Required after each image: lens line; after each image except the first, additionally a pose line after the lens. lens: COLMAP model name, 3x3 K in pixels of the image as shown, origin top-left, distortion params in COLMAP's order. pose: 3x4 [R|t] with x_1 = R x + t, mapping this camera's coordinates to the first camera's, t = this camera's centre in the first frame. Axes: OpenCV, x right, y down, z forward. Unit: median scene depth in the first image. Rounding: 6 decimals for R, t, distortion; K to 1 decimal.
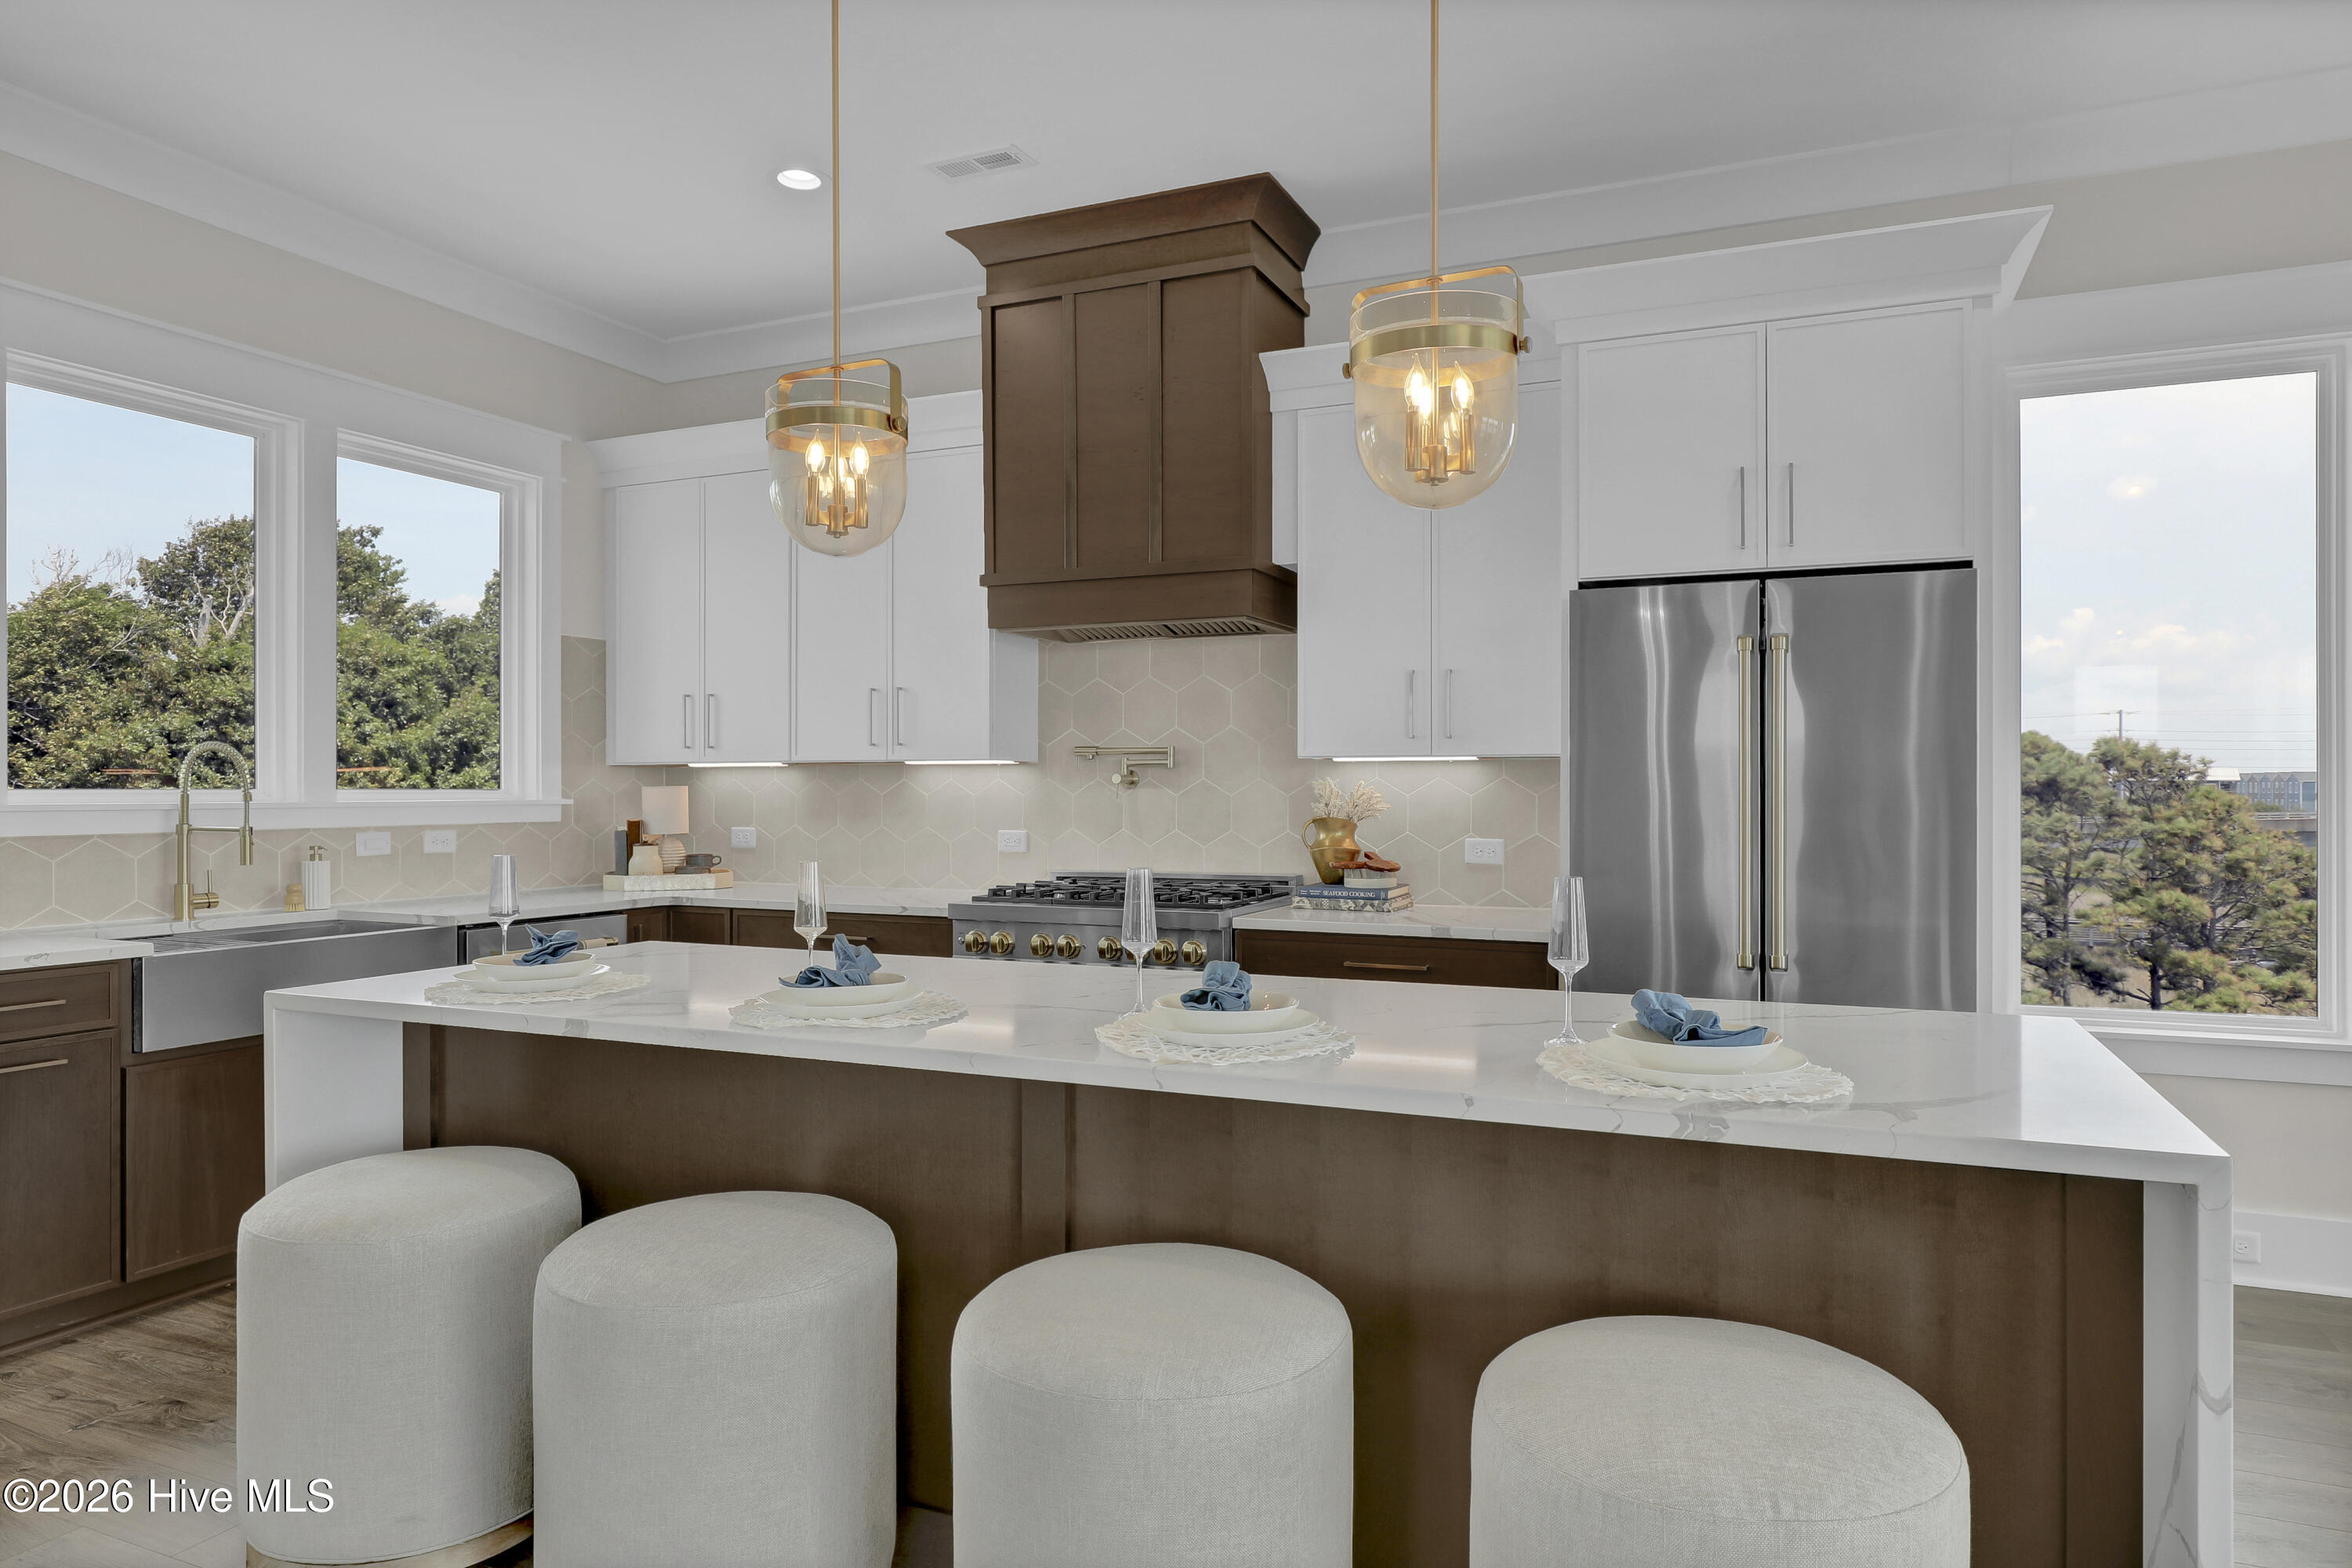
lens RADIAL K [[1407.9, 0, 1183.6], [0, 1407.9, 794.5], [0, 0, 1]] dist [-0.007949, 0.002867]
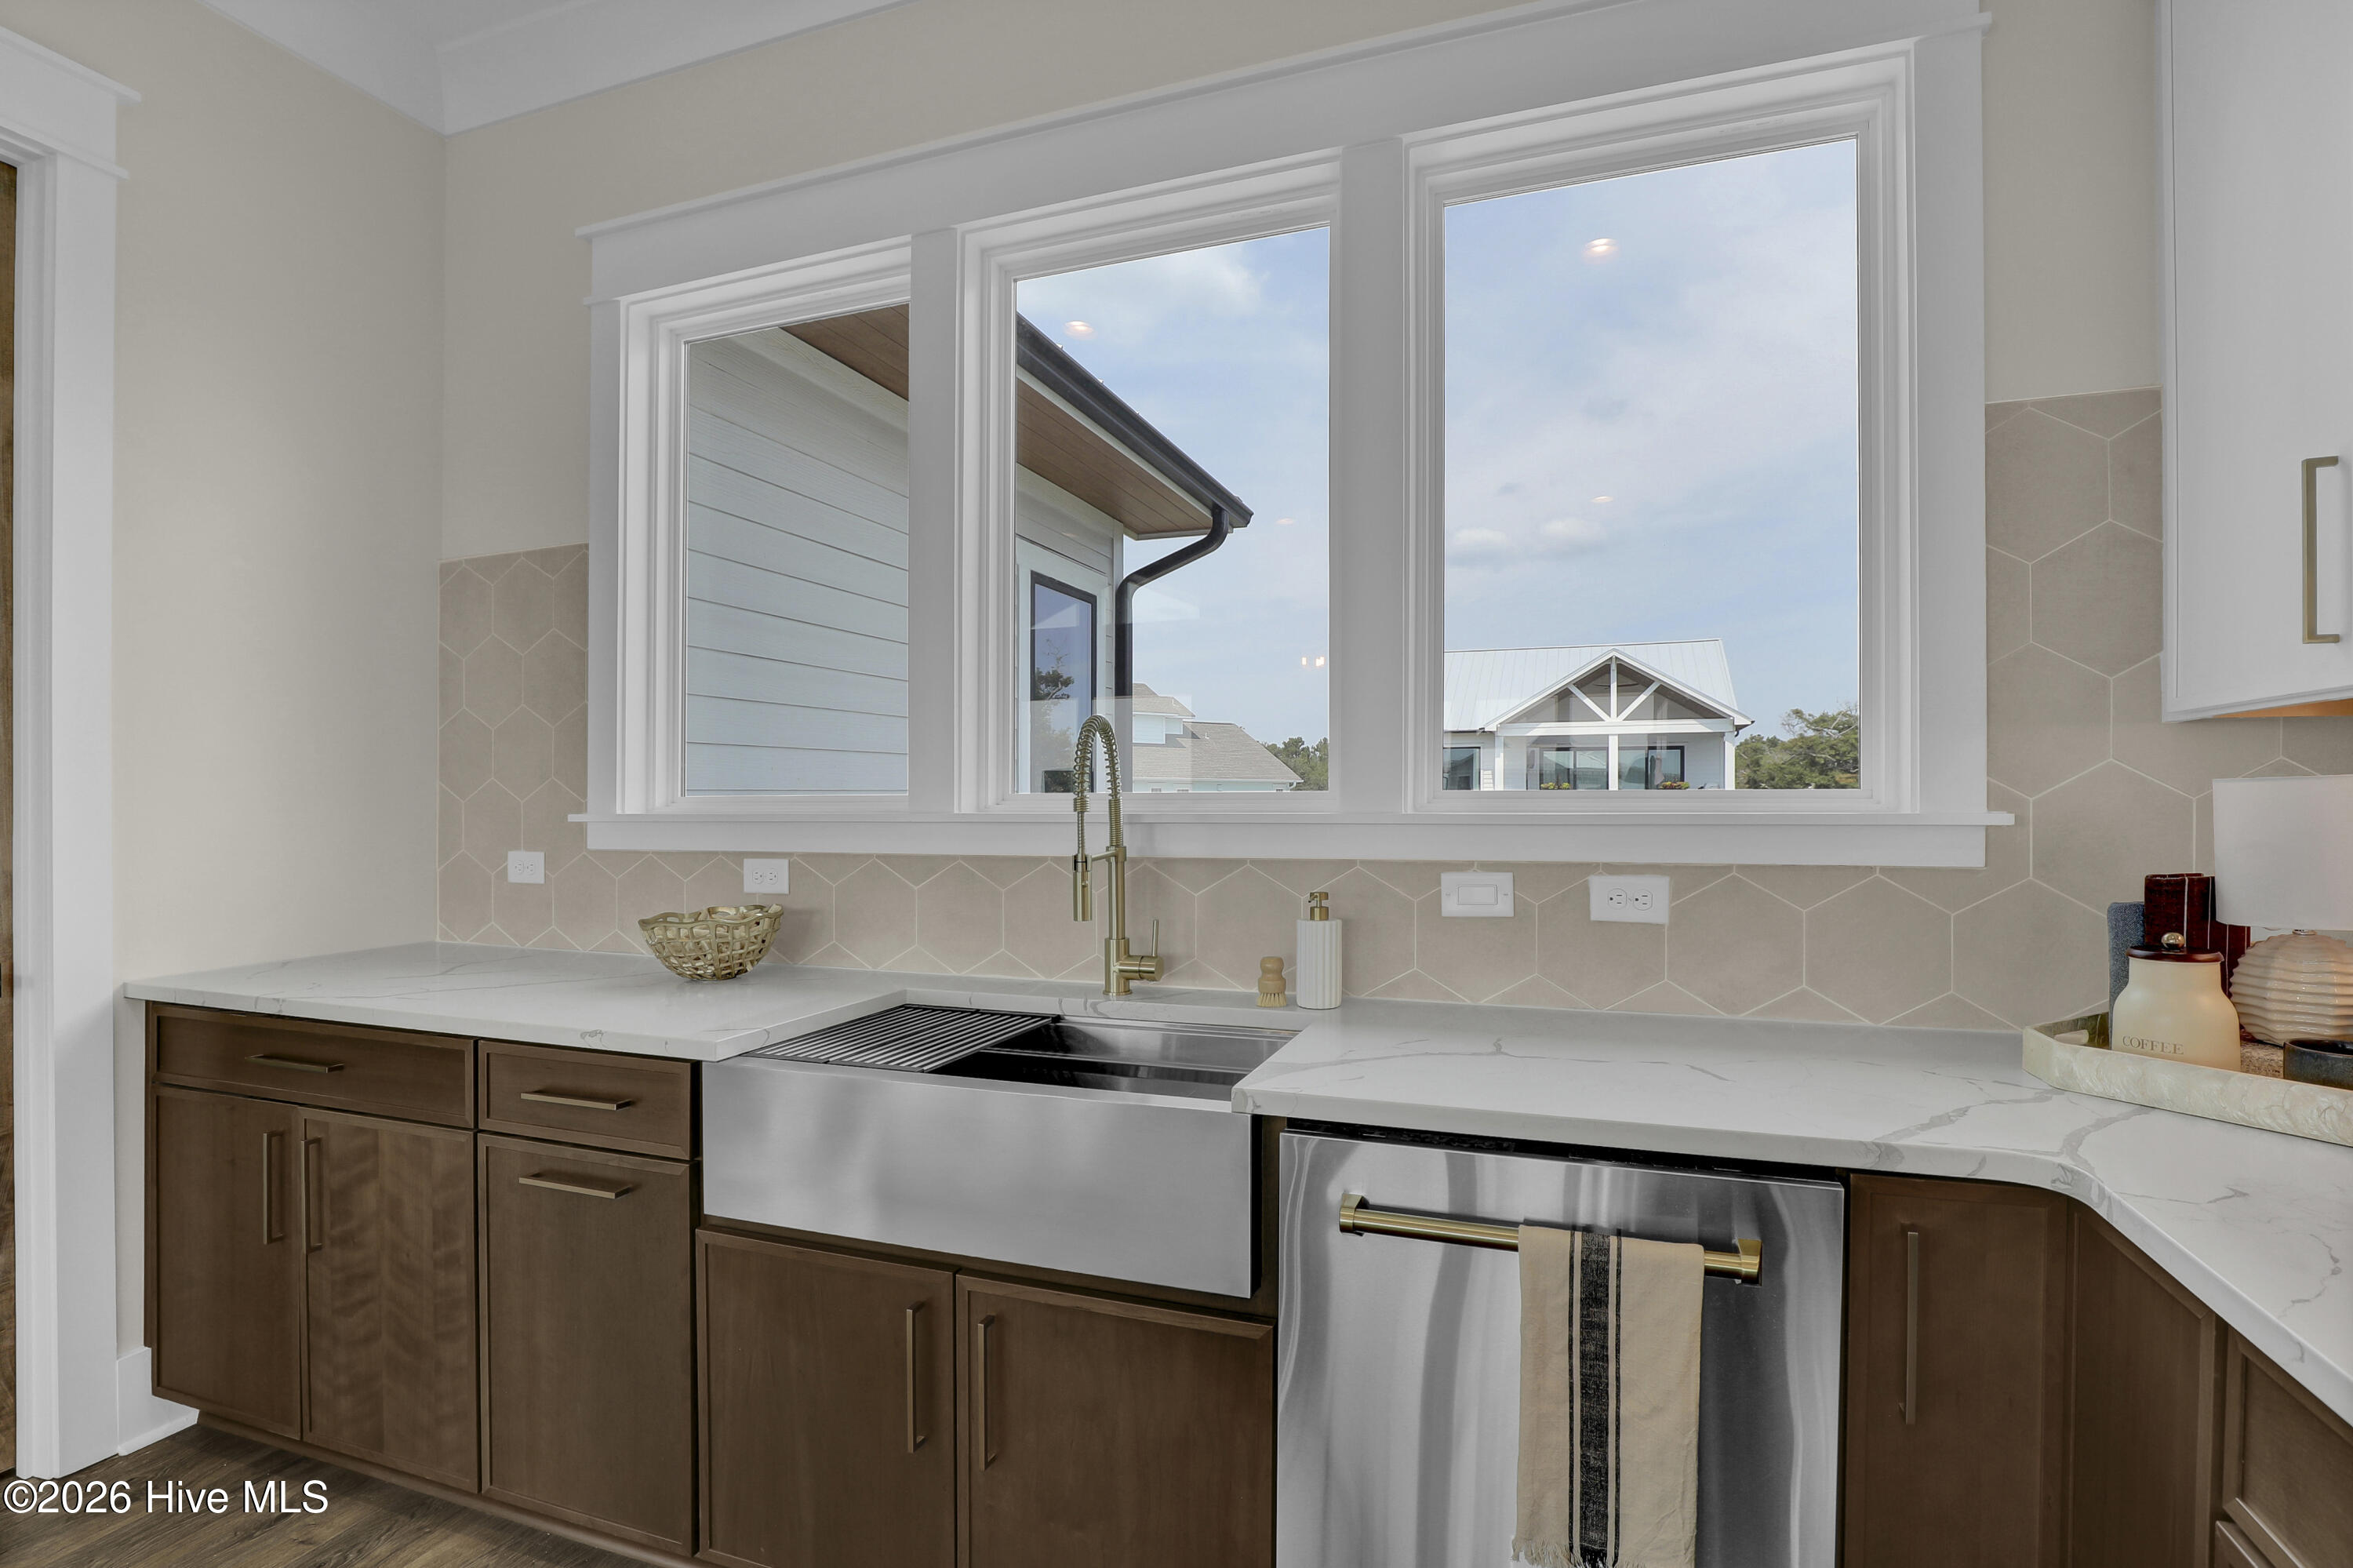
lens RADIAL K [[1111.3, 0, 1206.0], [0, 1111.3, 807.4], [0, 0, 1]] dist [-0.030738, 0.001991]
pose [[0.082735, 0.006854, -0.996548, -0.175996], [-0.000716, 0.999976, 0.006818, 0.000001], [0.996571, 0.000149, 0.082738, 0.874812]]
